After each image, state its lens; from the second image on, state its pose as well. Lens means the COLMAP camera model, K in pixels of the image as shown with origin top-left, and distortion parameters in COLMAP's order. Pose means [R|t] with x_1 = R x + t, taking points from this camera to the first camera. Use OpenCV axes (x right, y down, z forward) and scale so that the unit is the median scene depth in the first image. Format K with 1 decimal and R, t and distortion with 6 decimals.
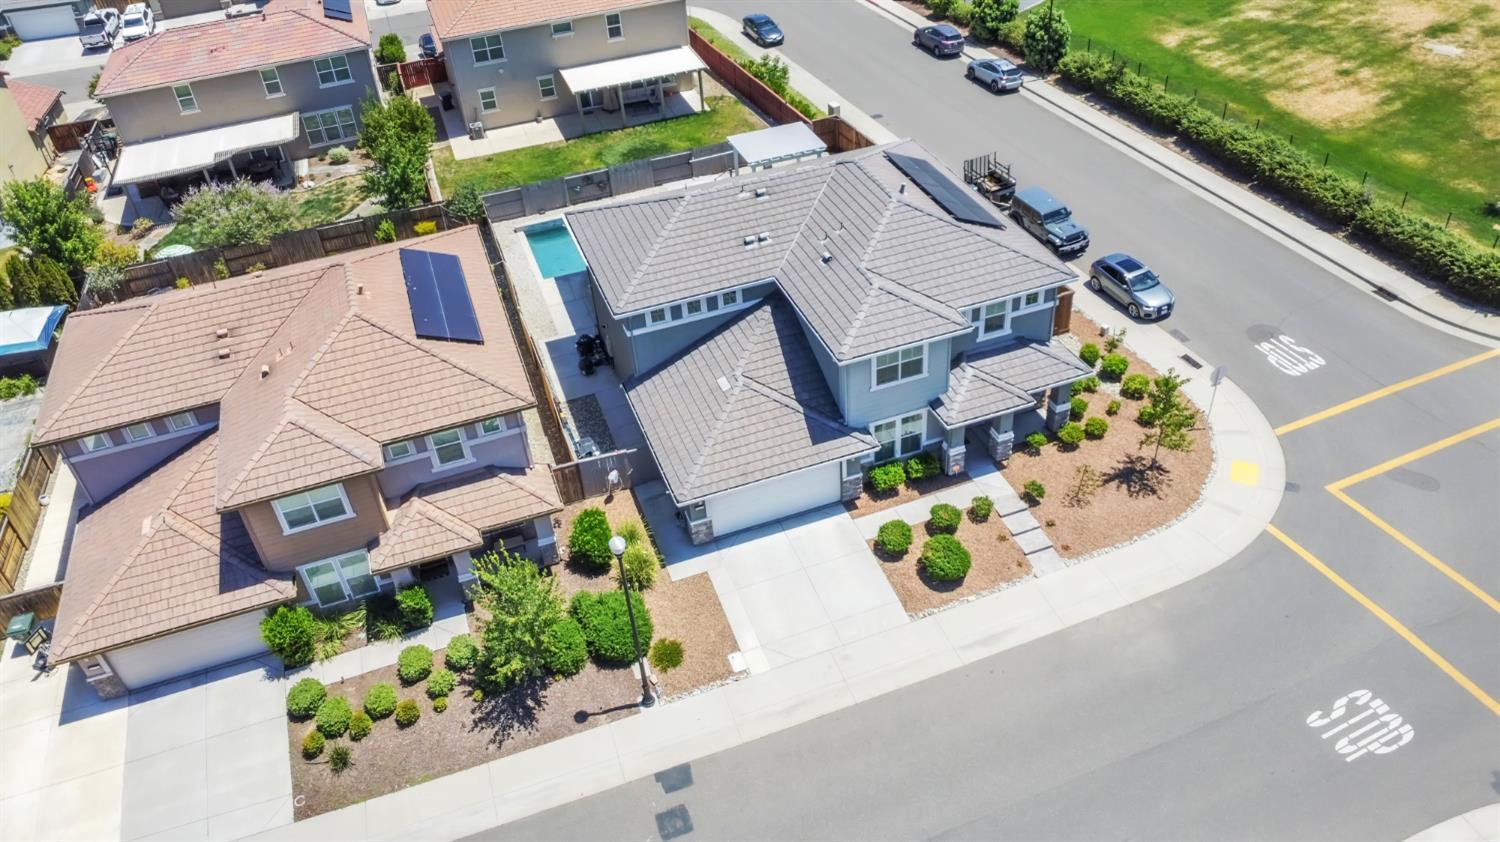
lens RADIAL K [[1089.2, 0, 750.0], [0, 1089.2, 421.0], [0, 0, 1]] dist [-0.038334, -0.002185]
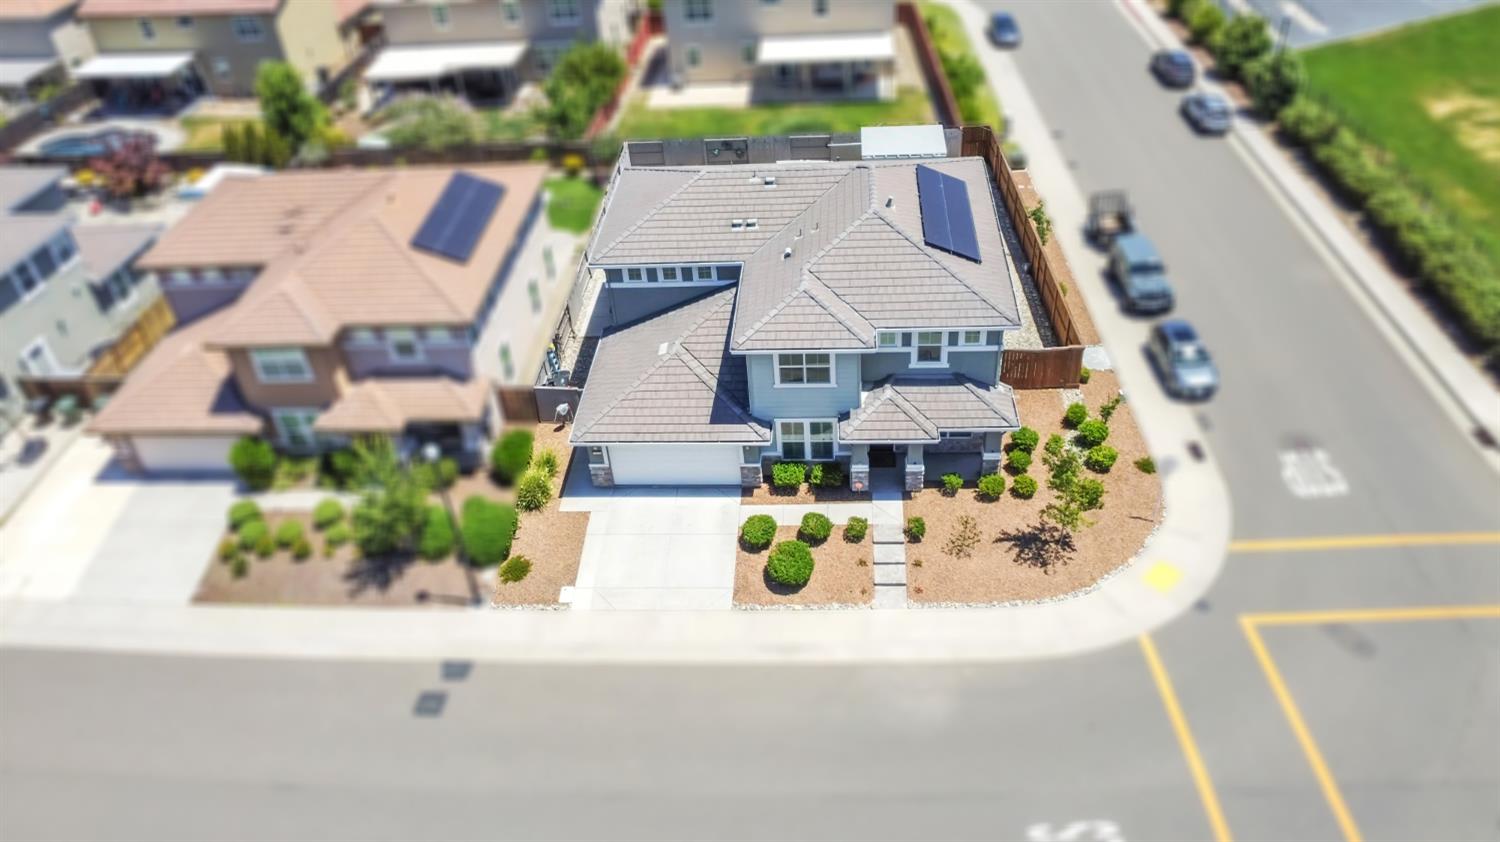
lens RADIAL K [[1089.2, 0, 750.0], [0, 1089.2, 421.0], [0, 0, 1]] dist [-0.038334, -0.002185]
pose [[0.916993, 0.251289, -0.309803, 0.394646], [-0.243530, 0.967769, 0.064151, -0.053956], [0.315938, 0.016620, 0.948634, 0.018358]]
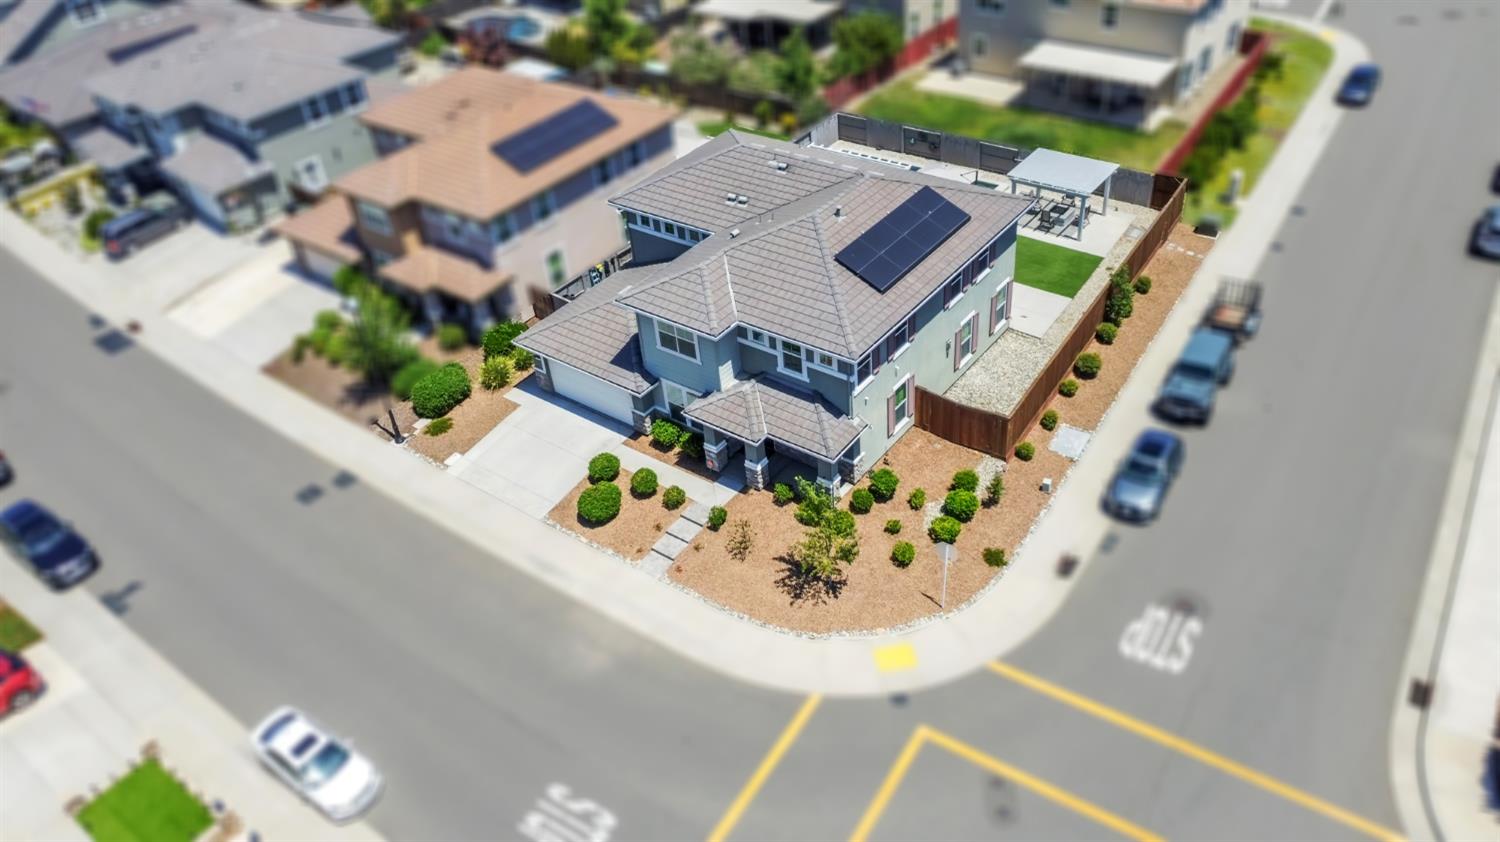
lens RADIAL K [[1089.2, 0, 750.0], [0, 1089.2, 421.0], [0, 0, 1]] dist [-0.038334, -0.002185]
pose [[0.548839, 0.527794, -0.648235, 0.871231], [-0.480314, 0.833788, 0.272205, -0.295580], [0.684159, 0.161960, 0.711123, 0.275871]]
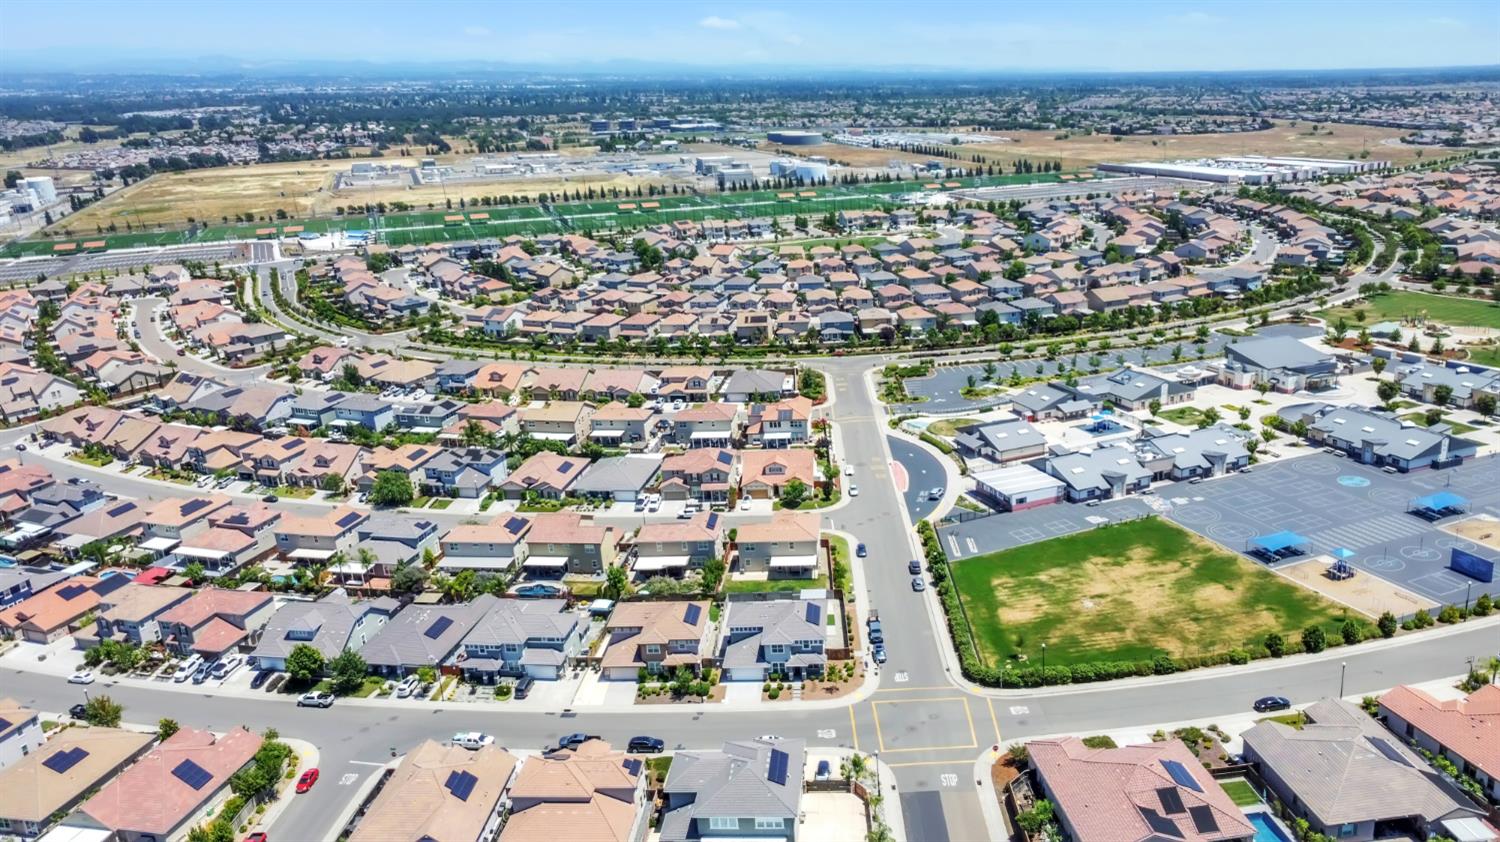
lens RADIAL K [[1079.1, 0, 749.4], [0, 1079.1, 373.1], [0, 0, 1]] dist [-0.002138, -0.000338]
pose [[0.906945, 0.100399, -0.409109, 1.645635], [-0.252292, 0.907196, -0.336667, 0.420839], [0.337341, 0.408553, 0.848107, -3.107357]]
